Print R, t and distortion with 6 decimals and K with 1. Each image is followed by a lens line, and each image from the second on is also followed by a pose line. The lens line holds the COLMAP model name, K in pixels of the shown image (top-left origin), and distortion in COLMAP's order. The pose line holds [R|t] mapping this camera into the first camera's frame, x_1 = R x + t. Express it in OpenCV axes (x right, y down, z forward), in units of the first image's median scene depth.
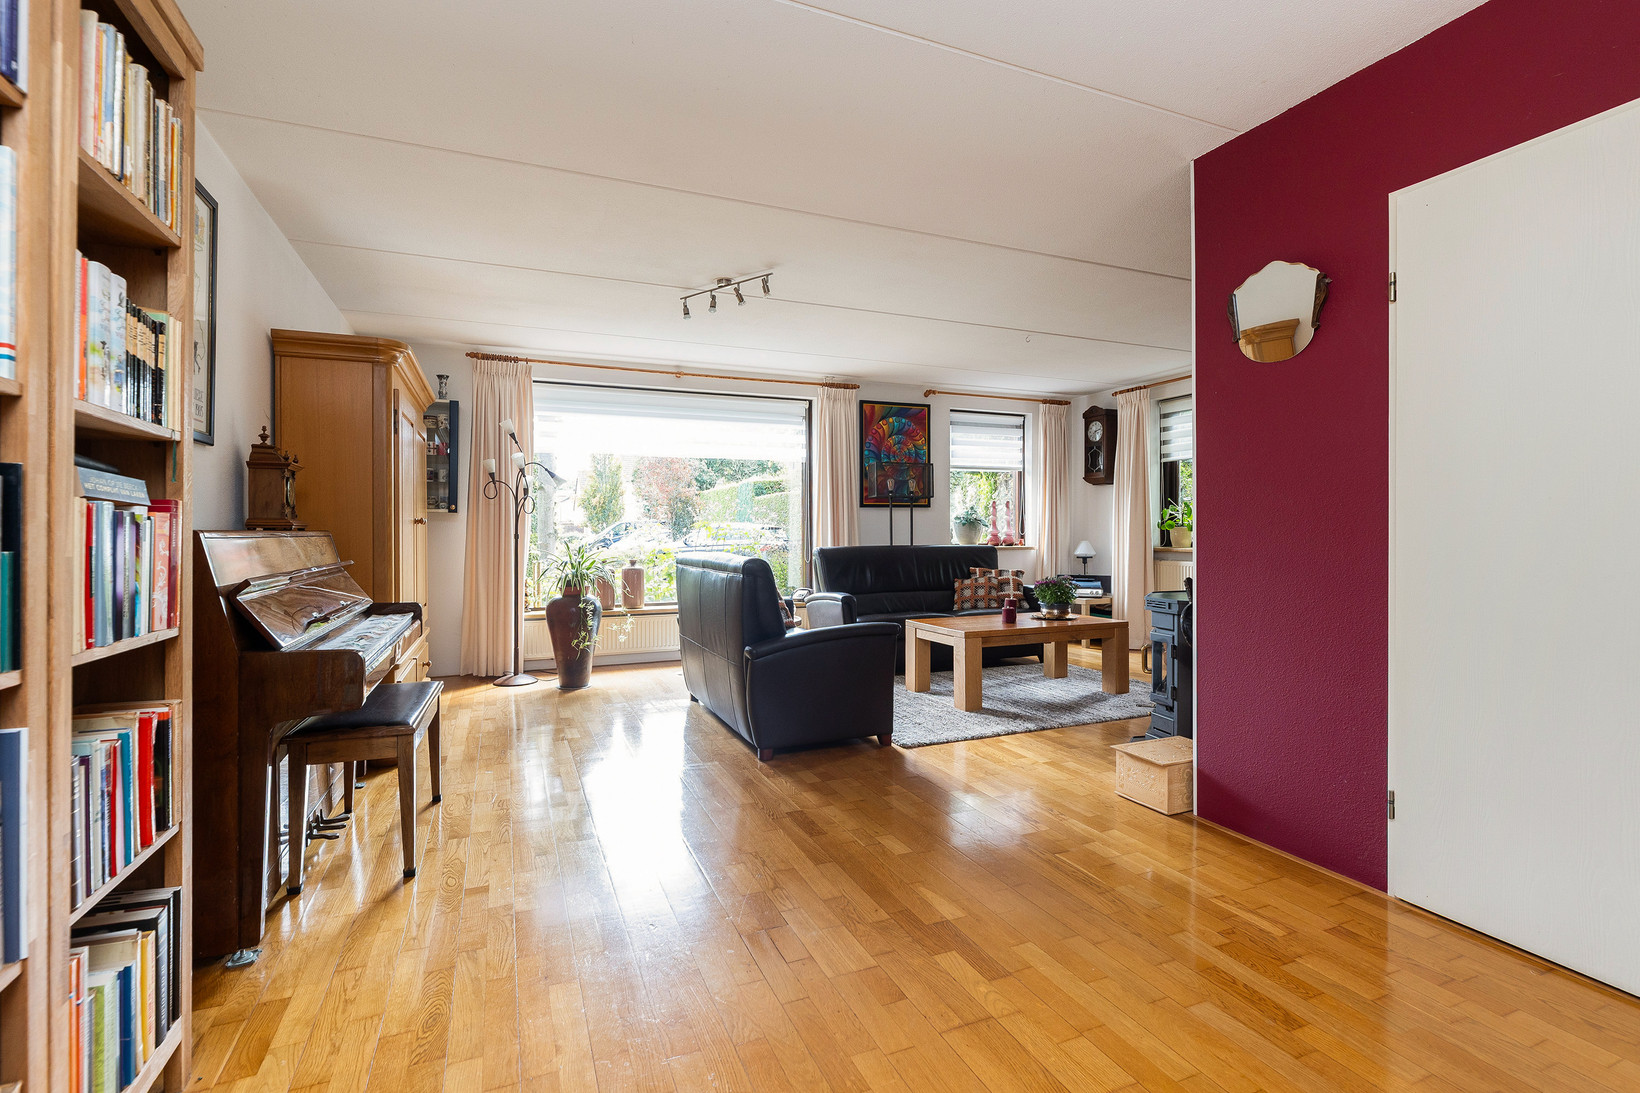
lens RADIAL K [[745.7, 0, 812.0], [0, 745.7, 534.3], [0, 0, 1]] dist [0.002861, 0.000064]
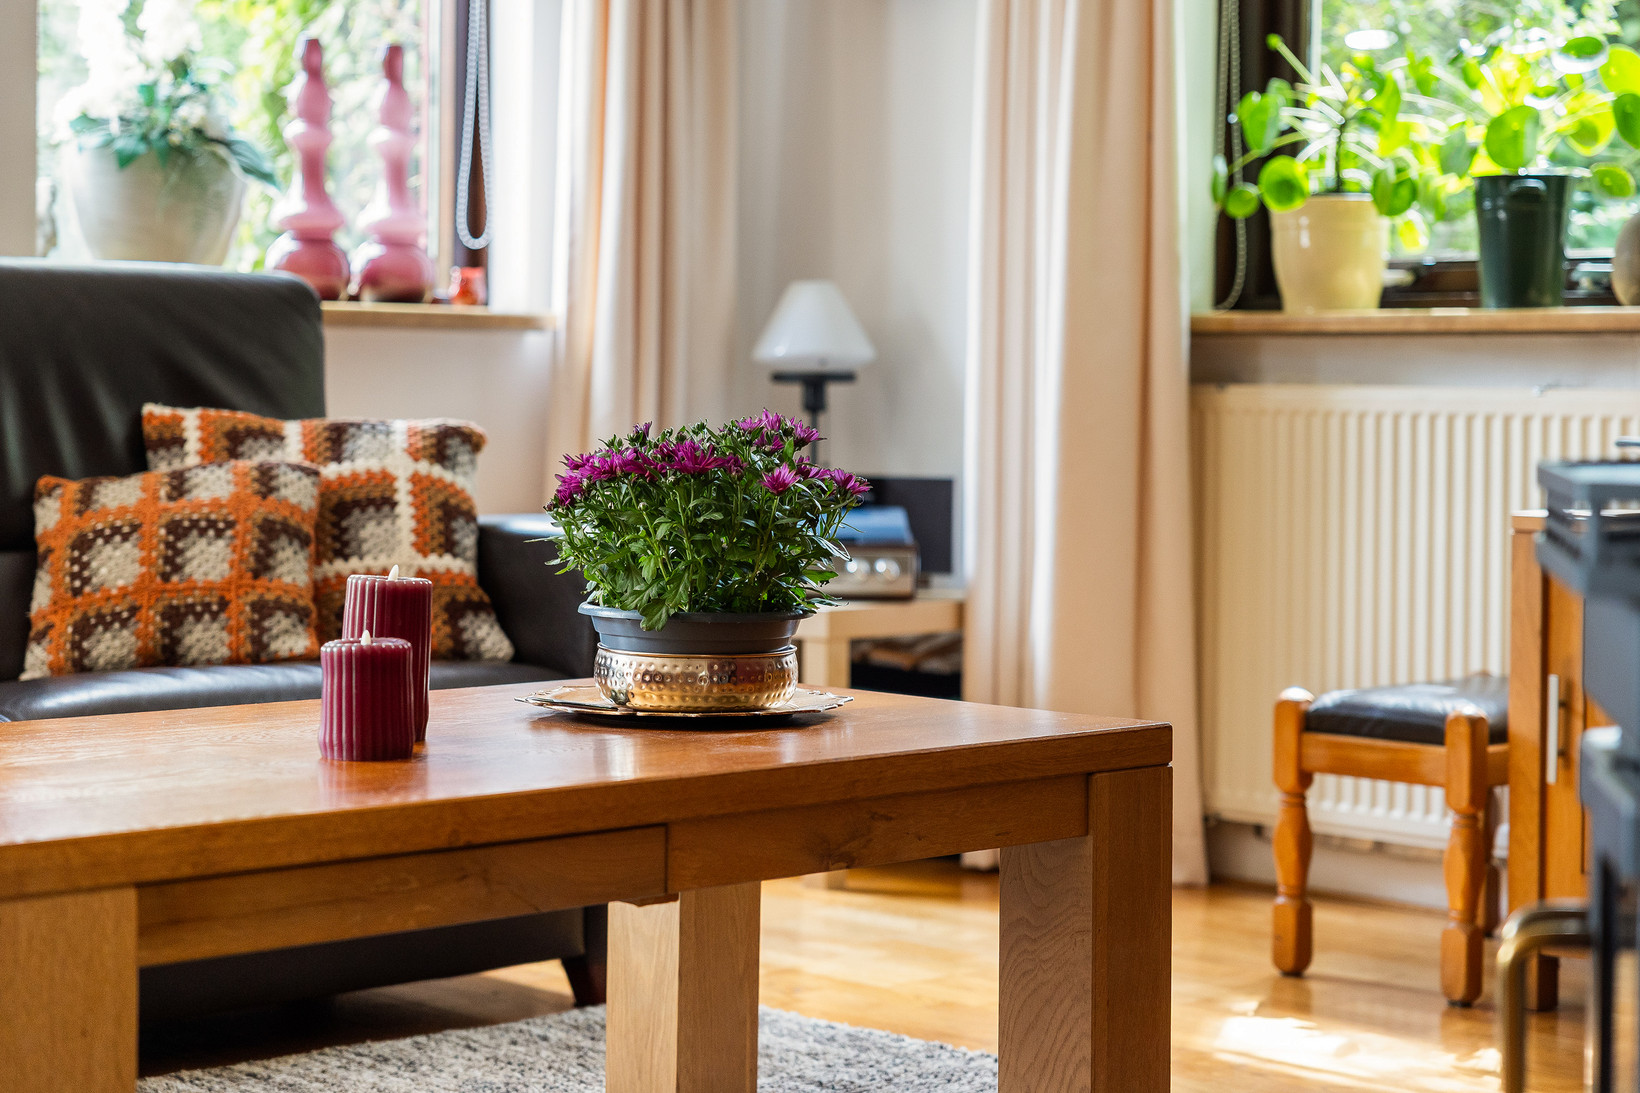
lens RADIAL K [[3285.1, 0, 820.3], [0, 3285.1, 544.1], [0, 0, 1]] dist [-0.016389, 0.000000]
pose [[0.928527, -0.003970, 0.371243, 0.090602], [-0.015270, 0.998688, 0.048871, 0.038224], [-0.370950, -0.051047, 0.927249, 0.322039]]
